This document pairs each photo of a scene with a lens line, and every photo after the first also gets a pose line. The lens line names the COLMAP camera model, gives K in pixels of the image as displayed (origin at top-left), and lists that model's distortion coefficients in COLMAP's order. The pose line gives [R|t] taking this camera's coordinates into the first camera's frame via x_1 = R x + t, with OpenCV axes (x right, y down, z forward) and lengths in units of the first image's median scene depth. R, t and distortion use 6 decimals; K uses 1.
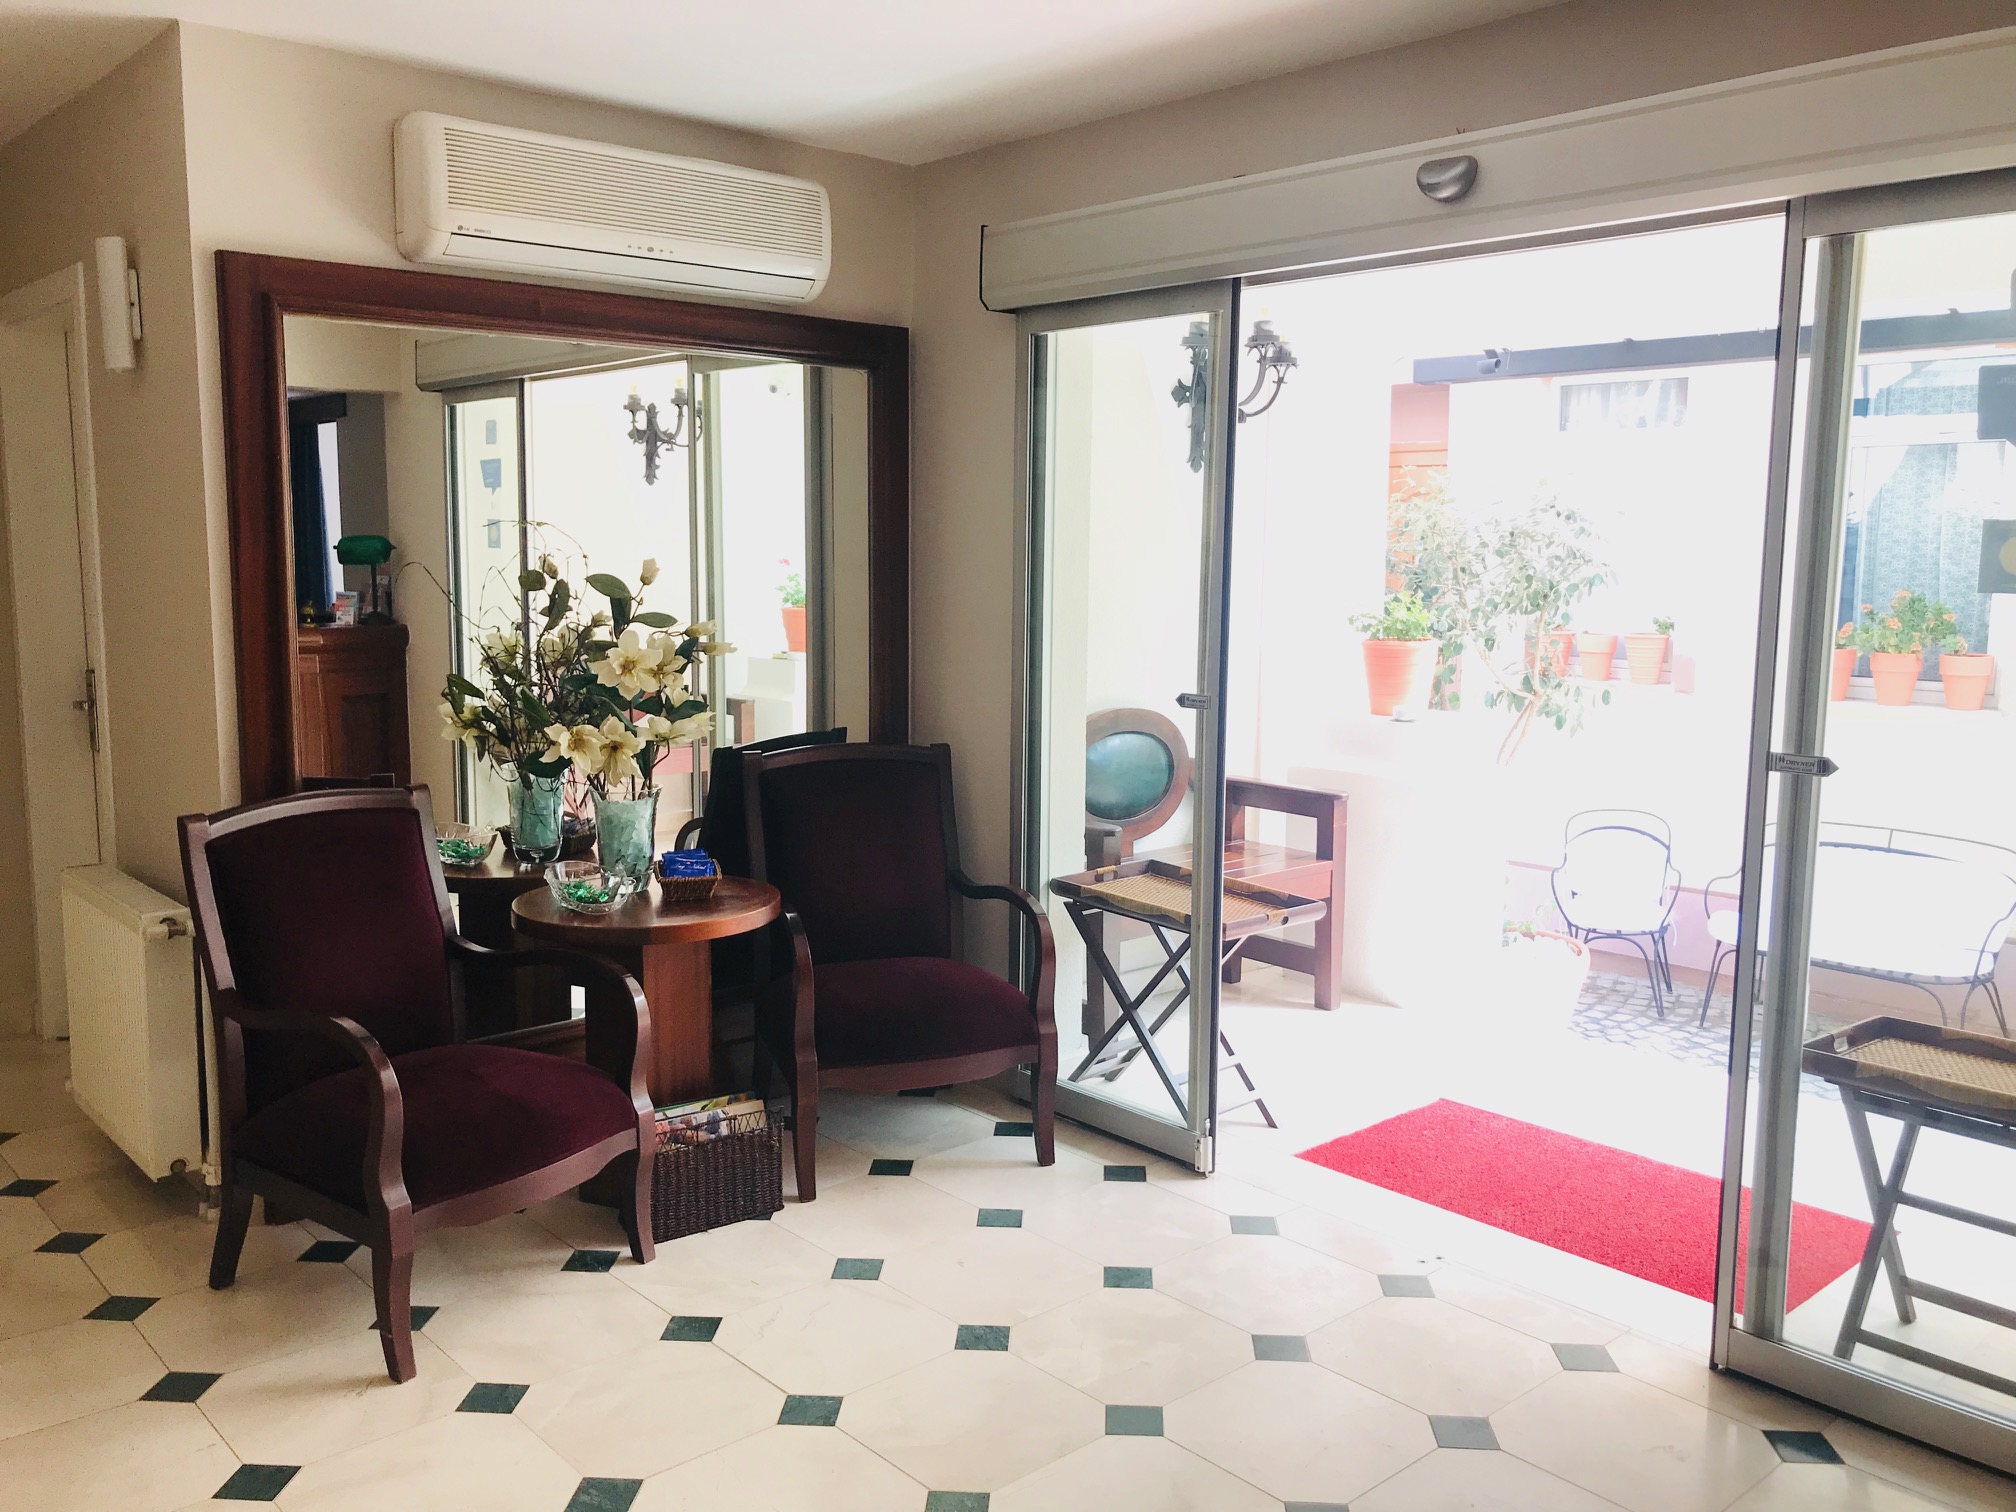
lens RADIAL K [[1681.9, 0, 1008.0], [0, 1681.9, 756.0], [0, 0, 1]] dist [0.079010, -0.129569]
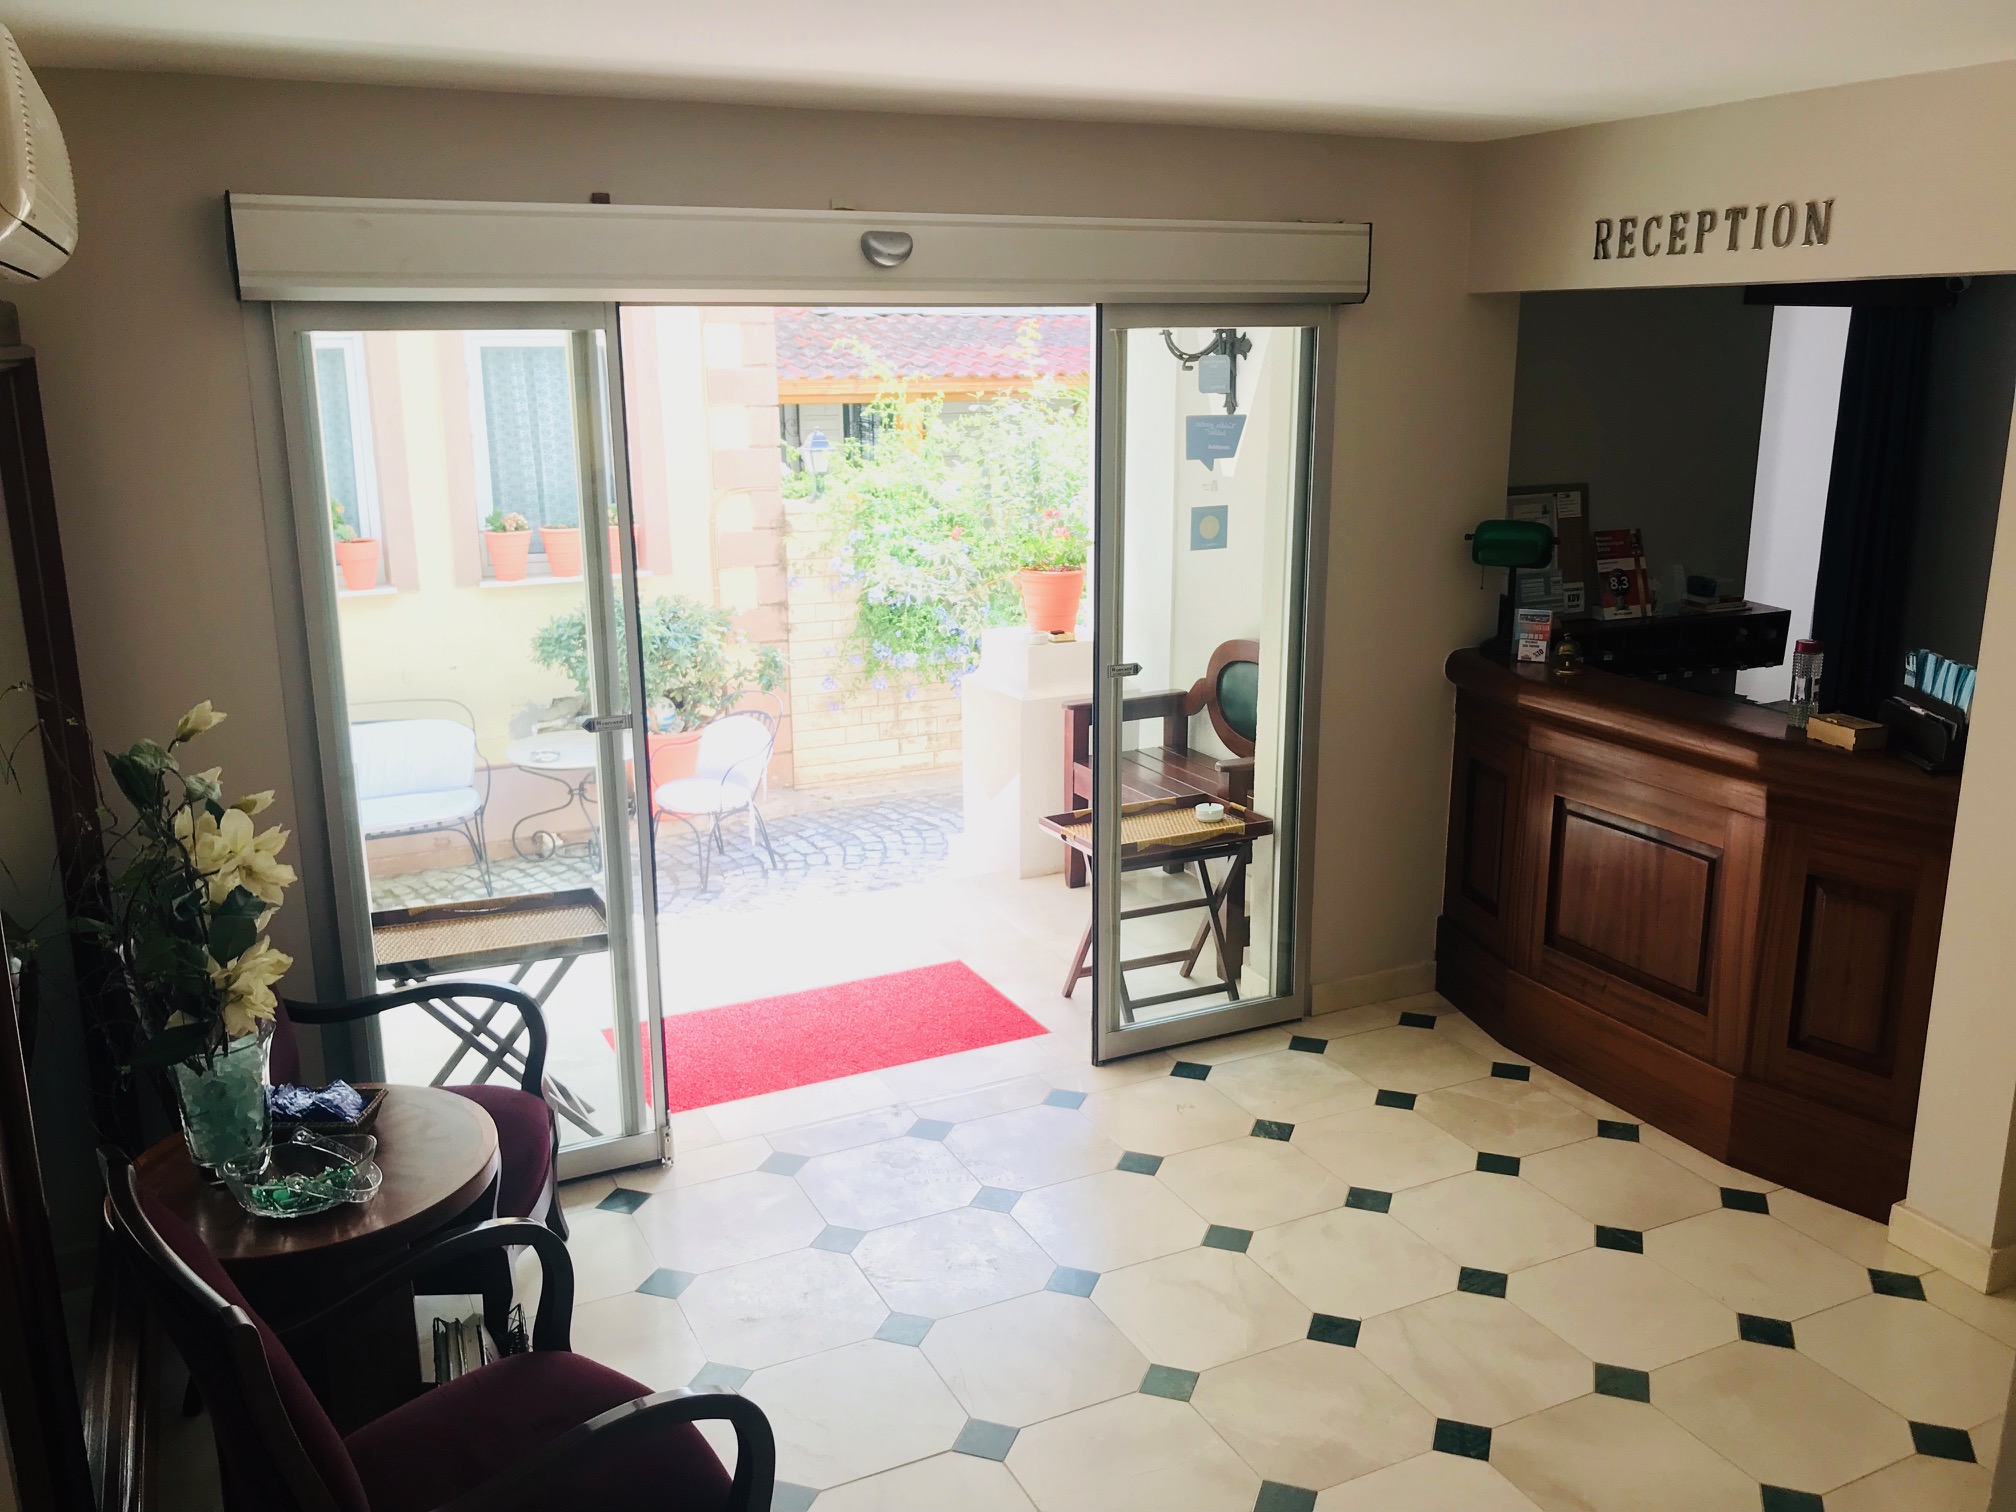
lens RADIAL K [[1681.9, 0, 1008.0], [0, 1681.9, 756.0], [0, 0, 1]] dist [0.079010, -0.129569]
pose [[0.271515, -0.245887, 0.930494, -0.880062], [0.135268, 0.966966, 0.216054, -0.230130], [-0.952881, 0.067204, 0.295806, 0.559761]]
